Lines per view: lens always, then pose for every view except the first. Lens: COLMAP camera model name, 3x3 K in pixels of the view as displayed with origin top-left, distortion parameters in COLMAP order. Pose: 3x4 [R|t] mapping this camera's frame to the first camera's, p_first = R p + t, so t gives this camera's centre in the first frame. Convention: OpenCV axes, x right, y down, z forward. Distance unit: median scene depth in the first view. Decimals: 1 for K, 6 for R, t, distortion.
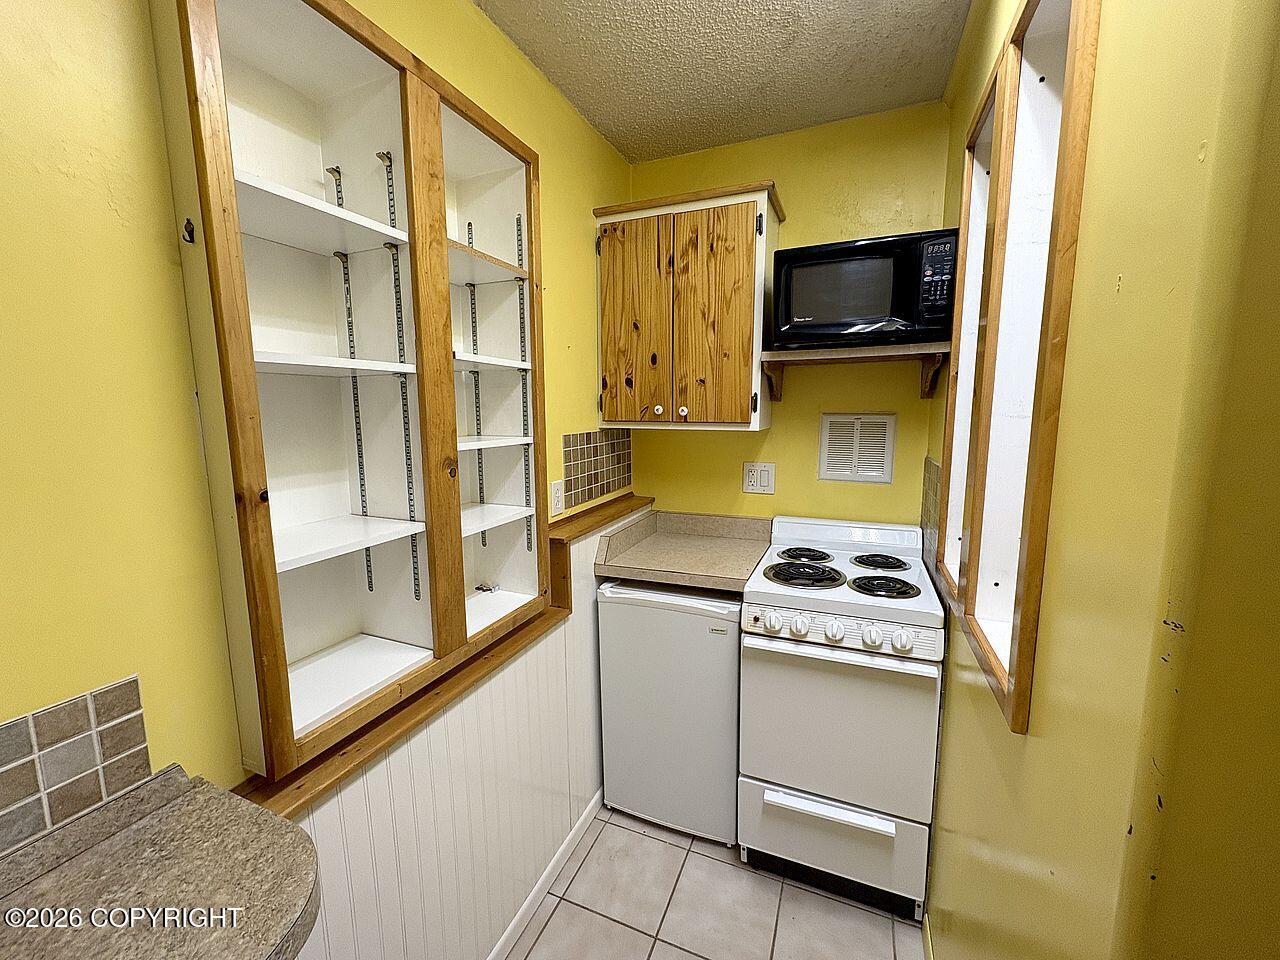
lens RADIAL K [[511.9, 0, 638.6], [0, 511.9, 480.8], [0, 0, 1]] dist [-0.004423, 0.001645]
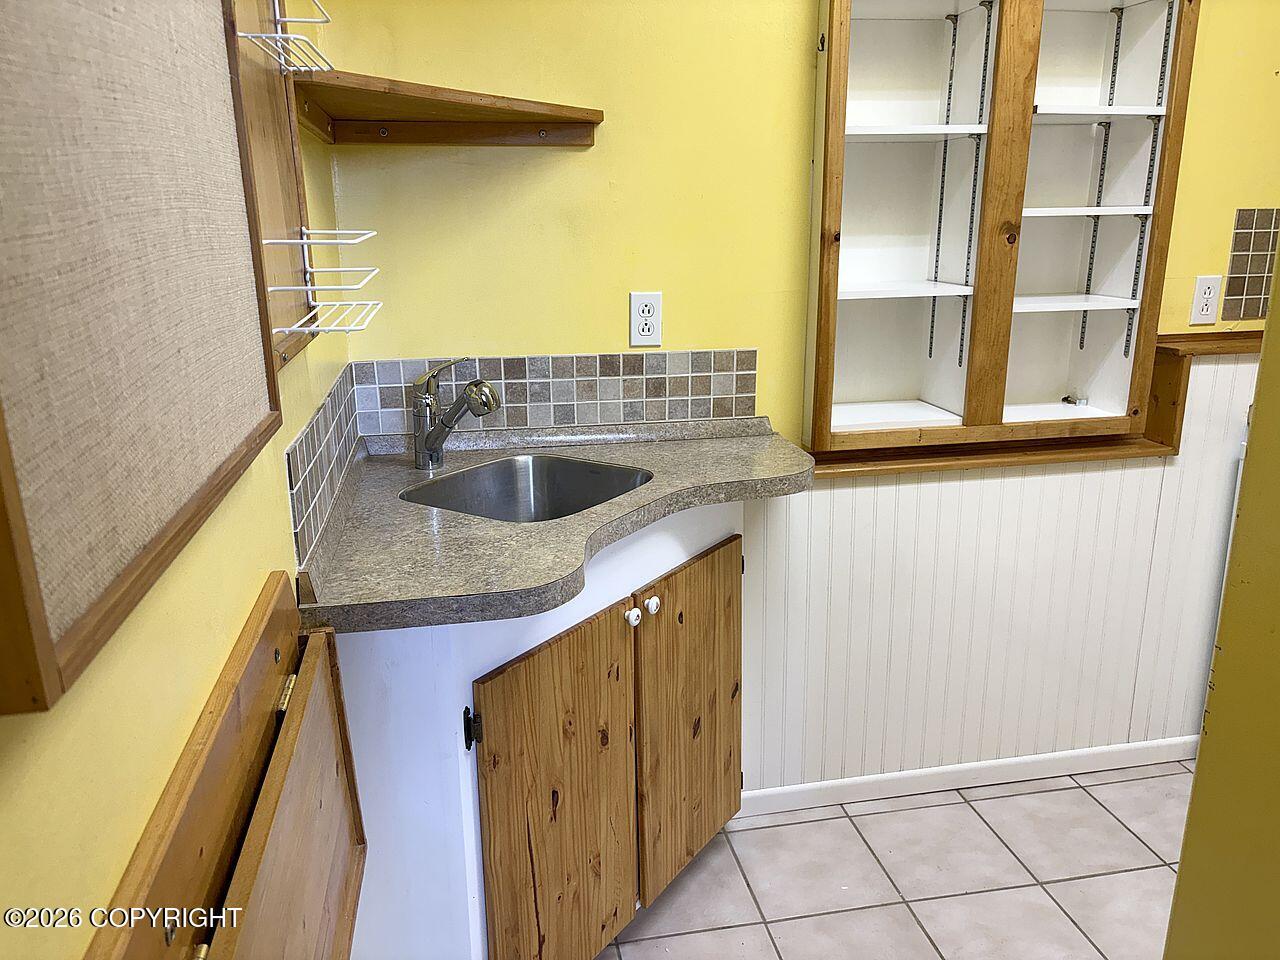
lens RADIAL K [[958.9, 0, 641.0], [0, 958.9, 477.9], [0, 0, 1]] dist [0.049242, -0.037103]
pose [[0.558852, 0.224113, -0.798409, 0.820314], [-0.109600, 0.974304, 0.196771, 0.144965], [0.821993, -0.022460, 0.569055, -0.638189]]
